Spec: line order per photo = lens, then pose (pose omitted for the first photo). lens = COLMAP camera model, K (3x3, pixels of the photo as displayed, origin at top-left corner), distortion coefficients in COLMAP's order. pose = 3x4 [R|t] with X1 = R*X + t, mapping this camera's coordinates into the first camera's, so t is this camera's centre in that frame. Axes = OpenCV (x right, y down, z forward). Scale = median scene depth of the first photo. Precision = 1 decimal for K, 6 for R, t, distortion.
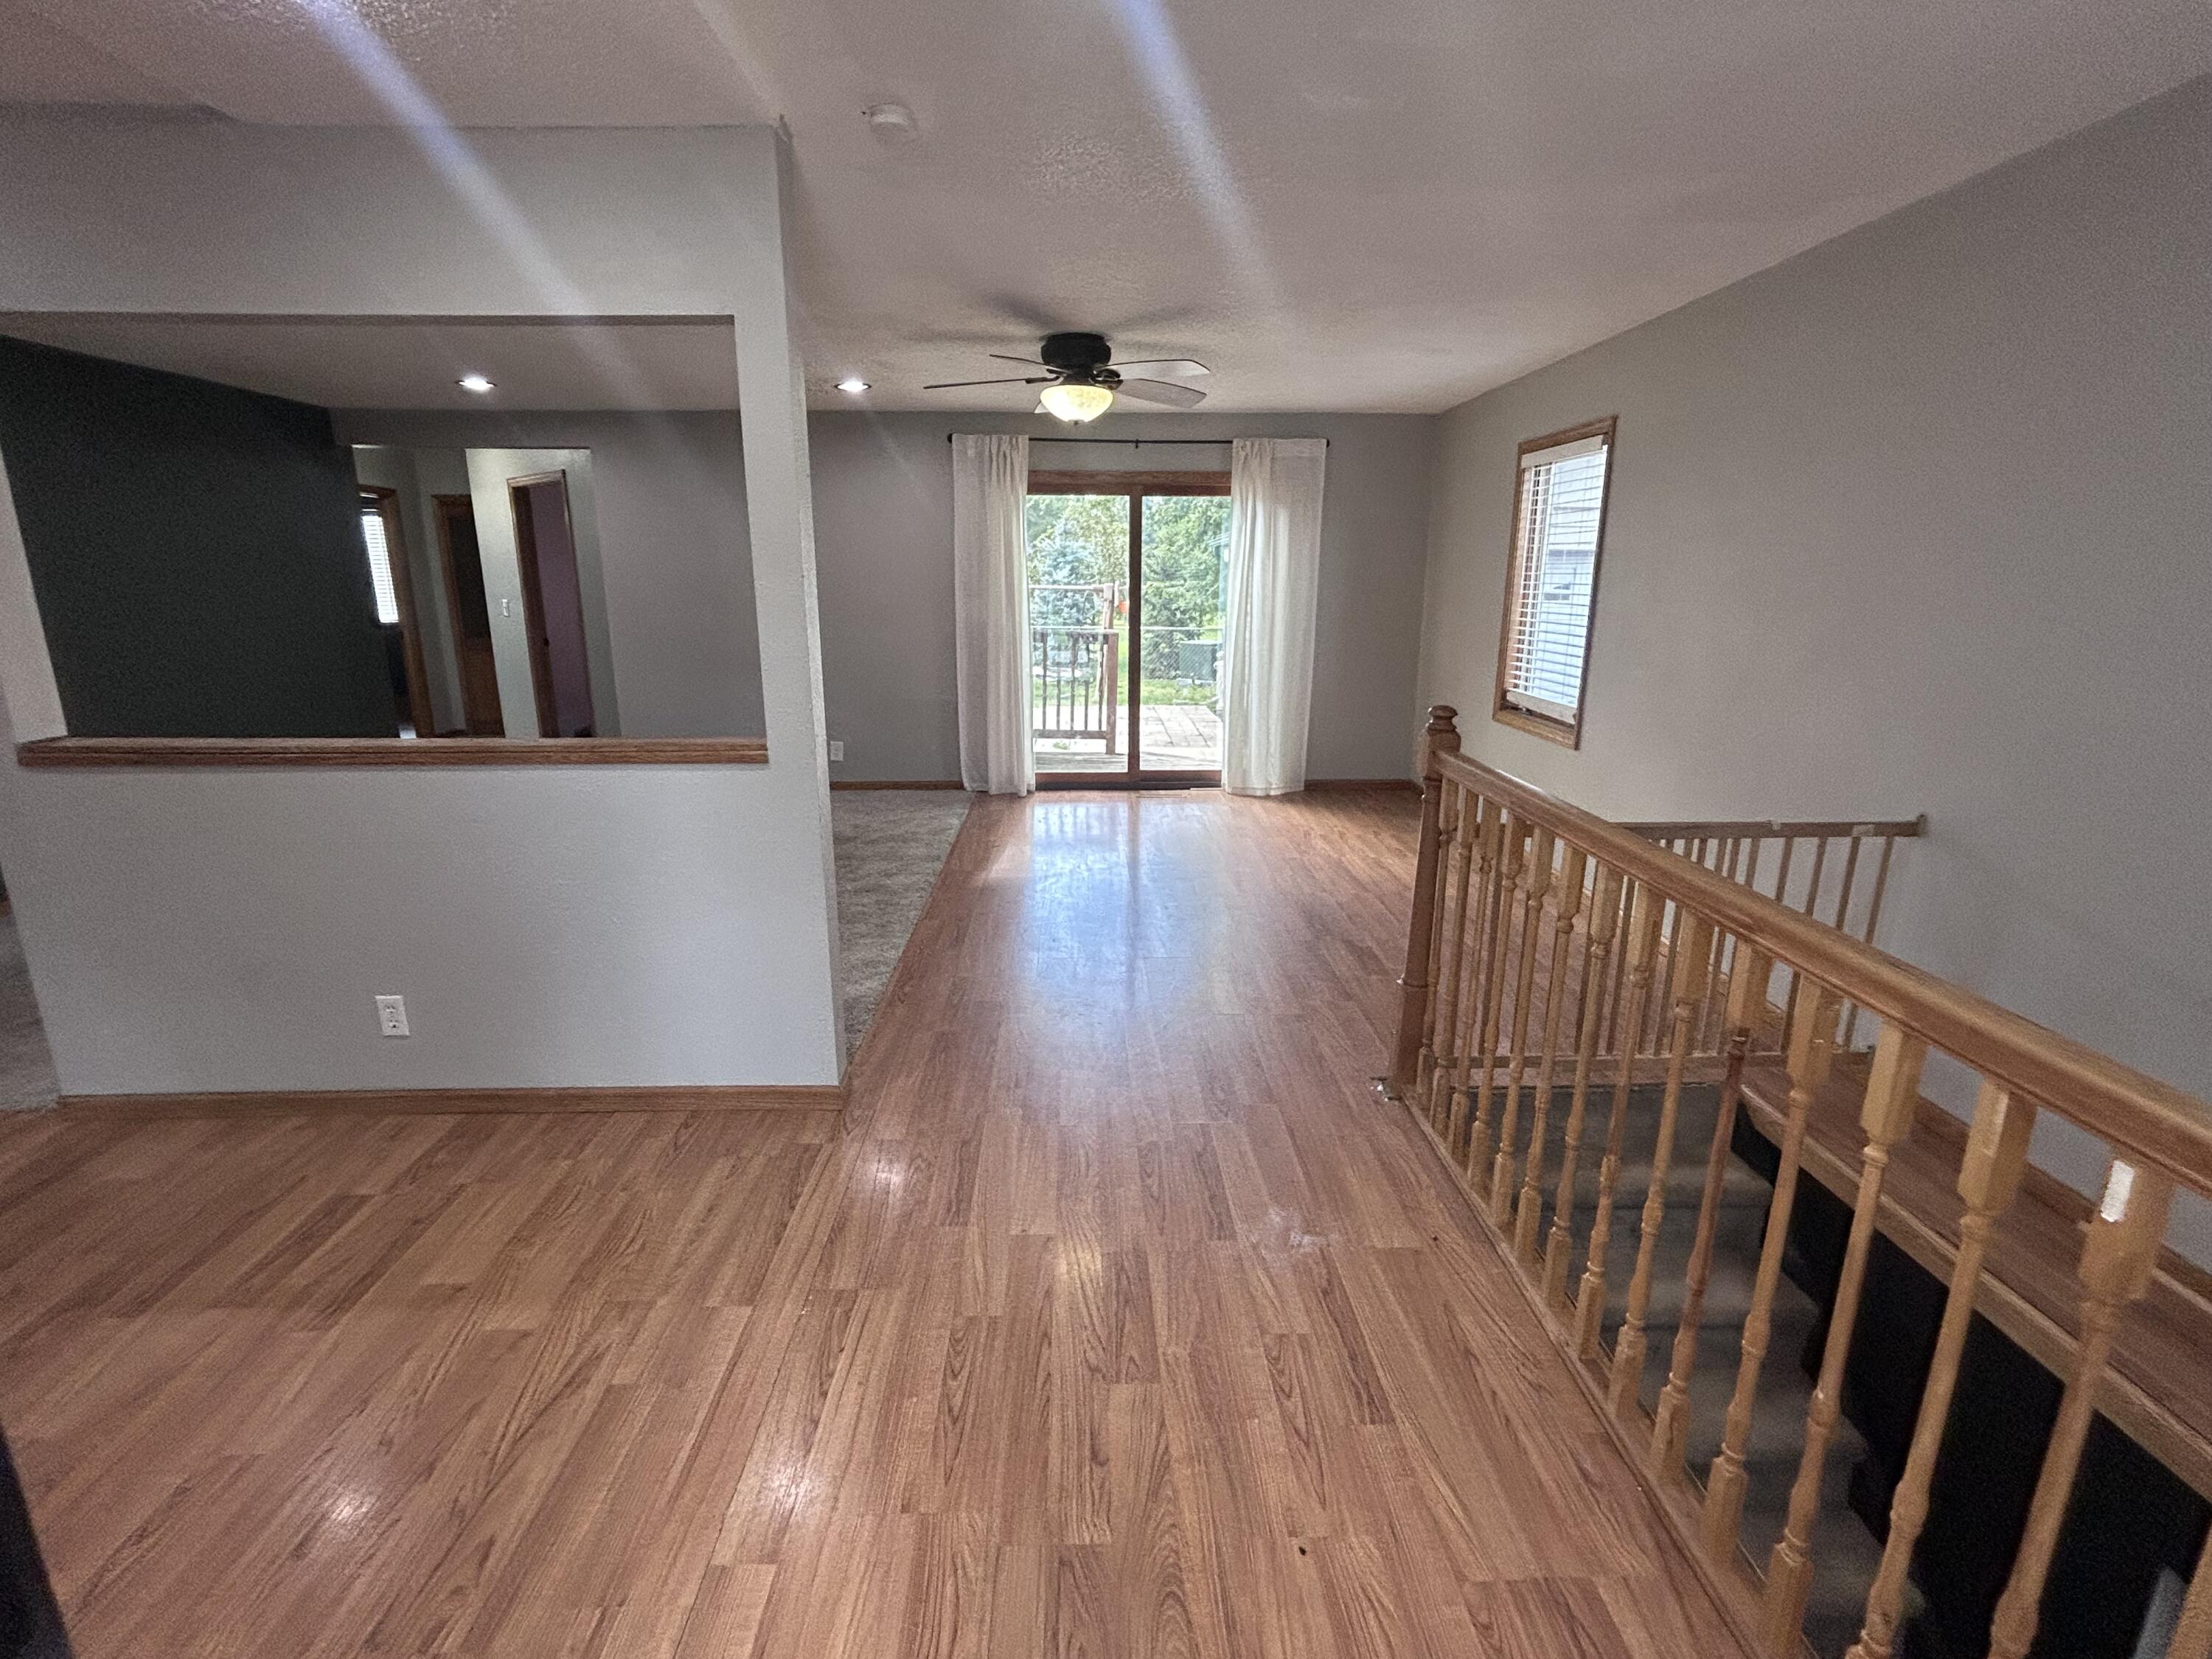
lens RADIAL K [[1026.8, 0, 1107.4], [0, 1026.8, 827.0], [0, 0, 1]] dist [-0.000617, 0.000202]
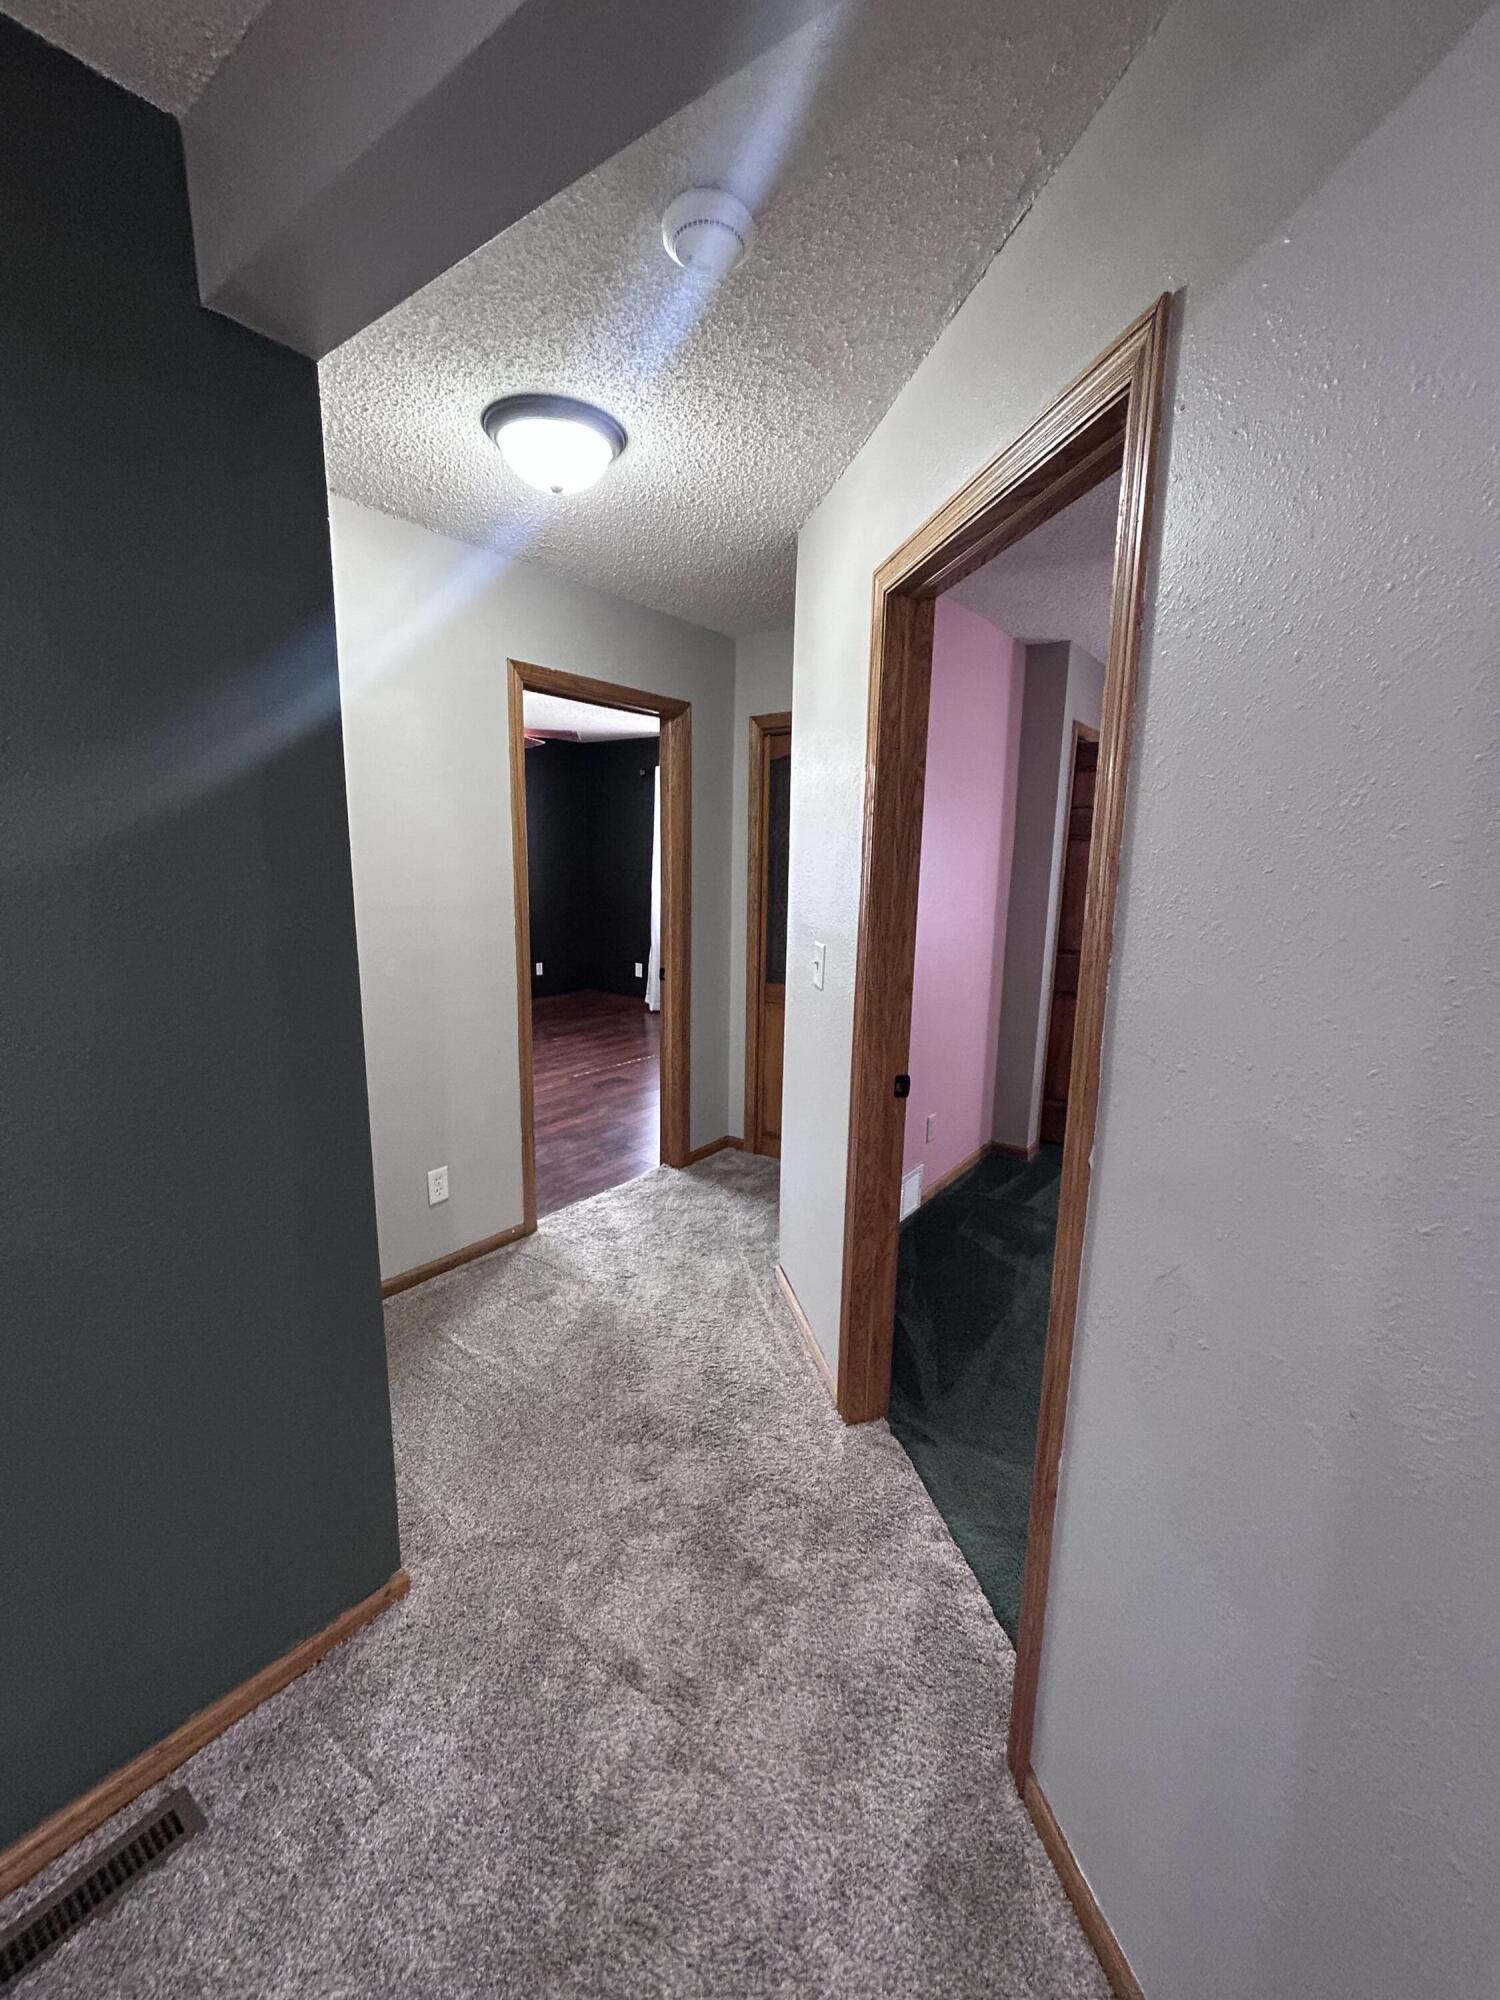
lens RADIAL K [[811.3, 0, 756.2], [0, 811.3, 1000.3], [0, 0, 1]] dist [0.001755, 0.001523]
pose [[0.786229, 0.125430, -0.605071, -0.413150], [-0.168342, 0.985623, -0.014426, -0.186257], [0.594563, 0.113201, 0.796041, 0.734215]]
